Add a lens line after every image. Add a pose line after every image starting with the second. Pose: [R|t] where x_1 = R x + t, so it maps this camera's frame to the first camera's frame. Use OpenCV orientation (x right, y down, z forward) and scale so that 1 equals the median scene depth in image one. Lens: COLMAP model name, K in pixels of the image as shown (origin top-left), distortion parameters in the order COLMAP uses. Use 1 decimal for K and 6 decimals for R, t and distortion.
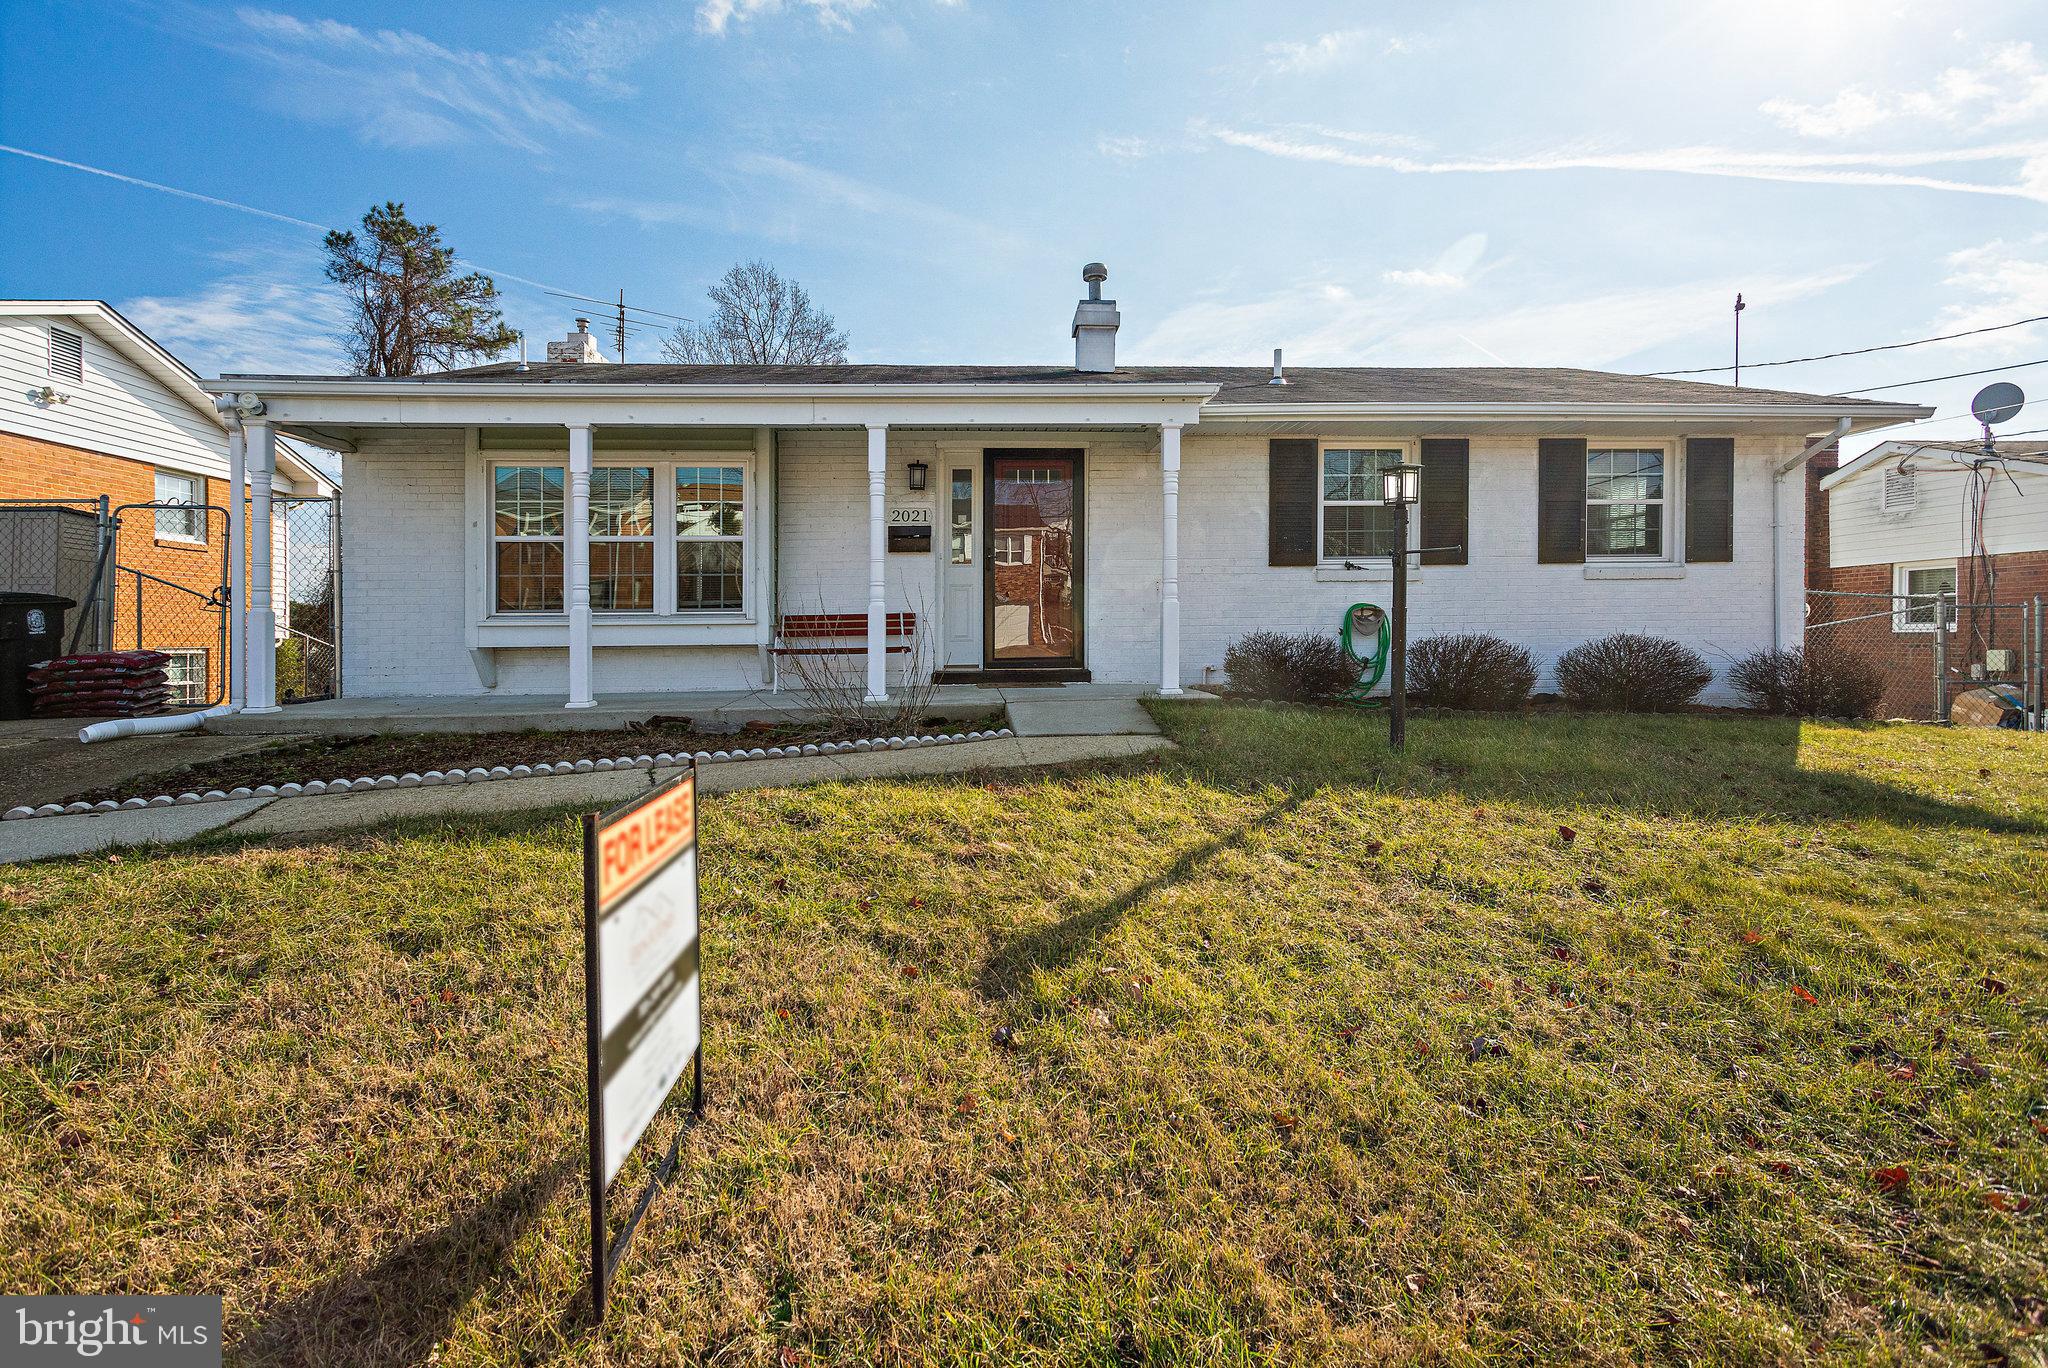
lens RADIAL K [[934.7, 0, 1019.6], [0, 934.7, 634.8], [0, 0, 1]] dist [0.007230, 0.000035]
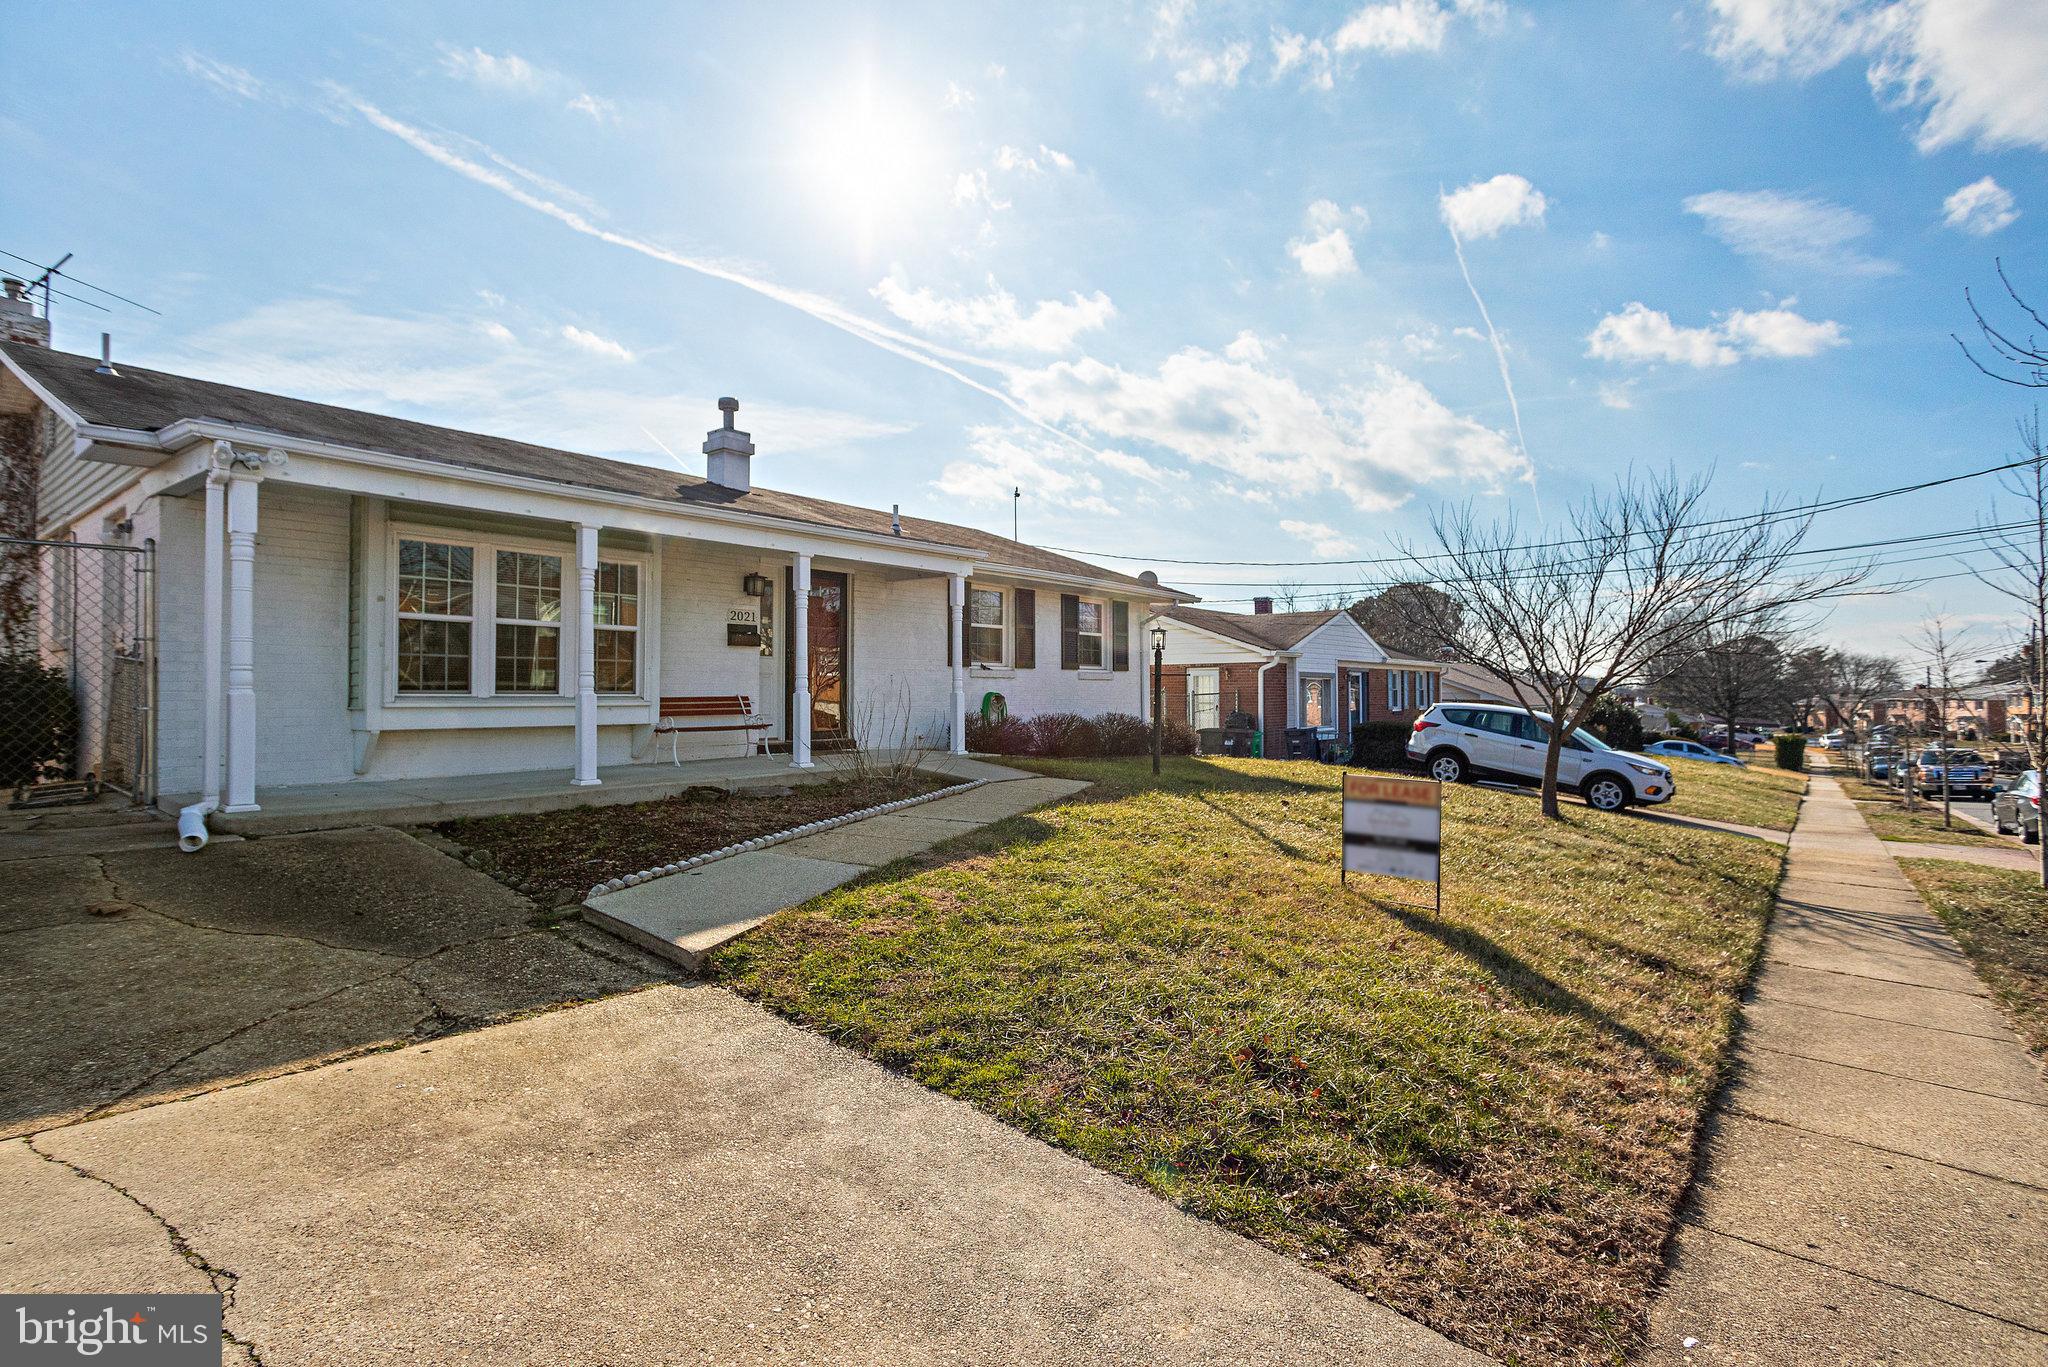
lens RADIAL K [[1003.2, 0, 1024.0], [0, 1003.2, 683.5], [0, 0, 1]] dist [0.000550, 0.000019]
pose [[0.667456, 0.017474, 0.744444, -0.806603], [0.006758, 0.999541, -0.029520, 0.001218], [-0.744619, 0.024734, 0.667032, -0.132626]]
